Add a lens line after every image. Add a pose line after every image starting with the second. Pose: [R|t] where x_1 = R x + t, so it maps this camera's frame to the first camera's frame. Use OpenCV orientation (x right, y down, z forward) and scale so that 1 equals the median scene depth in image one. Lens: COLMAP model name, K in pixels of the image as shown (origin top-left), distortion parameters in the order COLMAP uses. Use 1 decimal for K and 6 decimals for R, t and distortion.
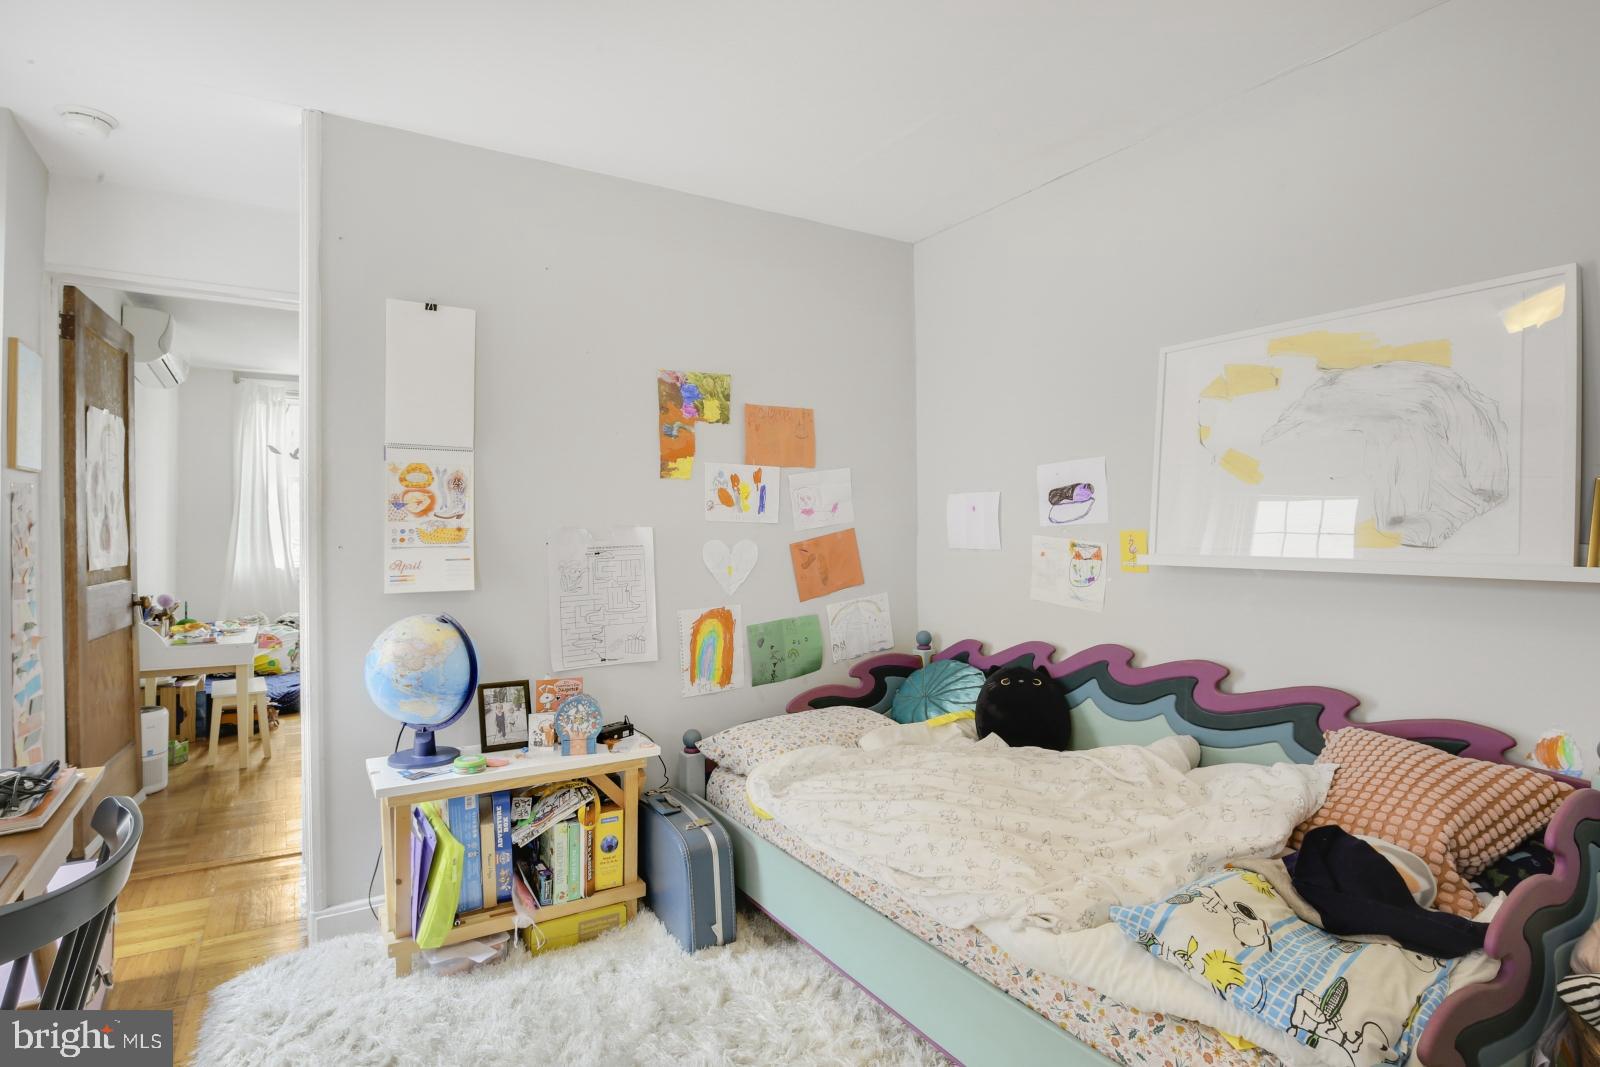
lens RADIAL K [[792.2, 0, 796.3], [0, 792.2, 529.7], [0, 0, 1]] dist [-0.024169, 0.002281]
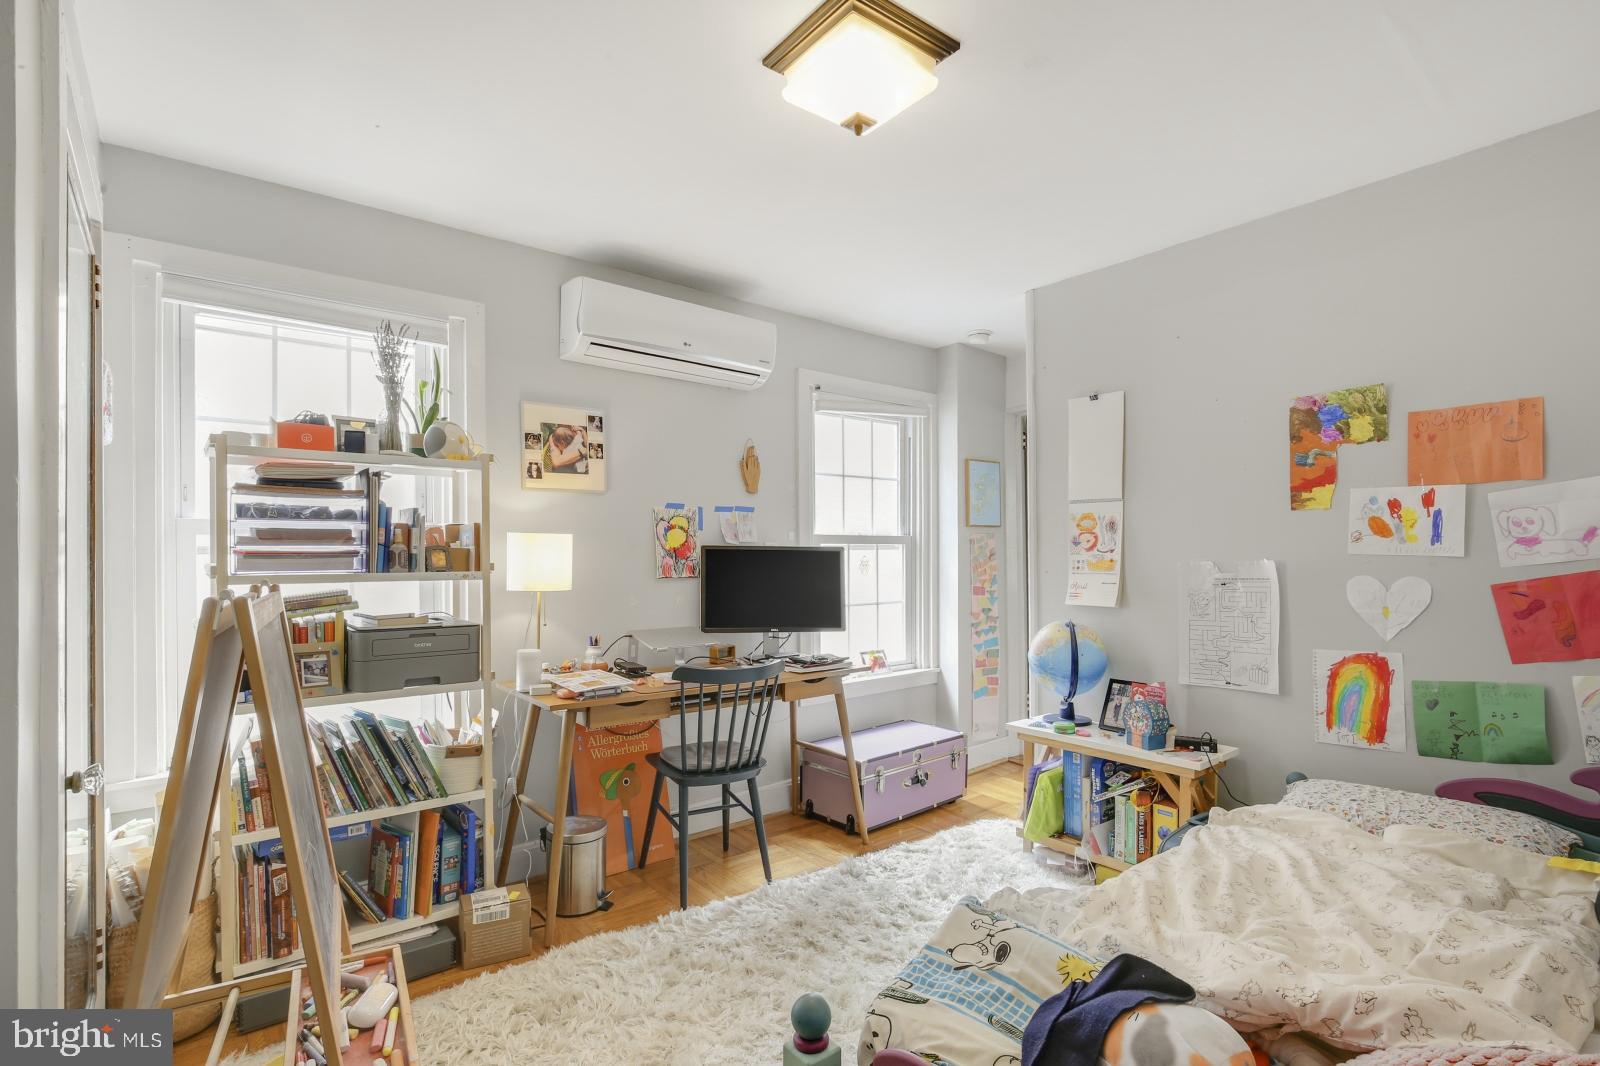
lens RADIAL K [[792.8, 0, 805.6], [0, 792.8, 565.1], [0, 0, 1]] dist [-0.002024, 0.000322]
pose [[0.118637, 0.021585, -0.992703, 0.711079], [0.004187, 0.999744, 0.022239, -0.021305], [0.992929, -0.006794, 0.118516, 0.282912]]
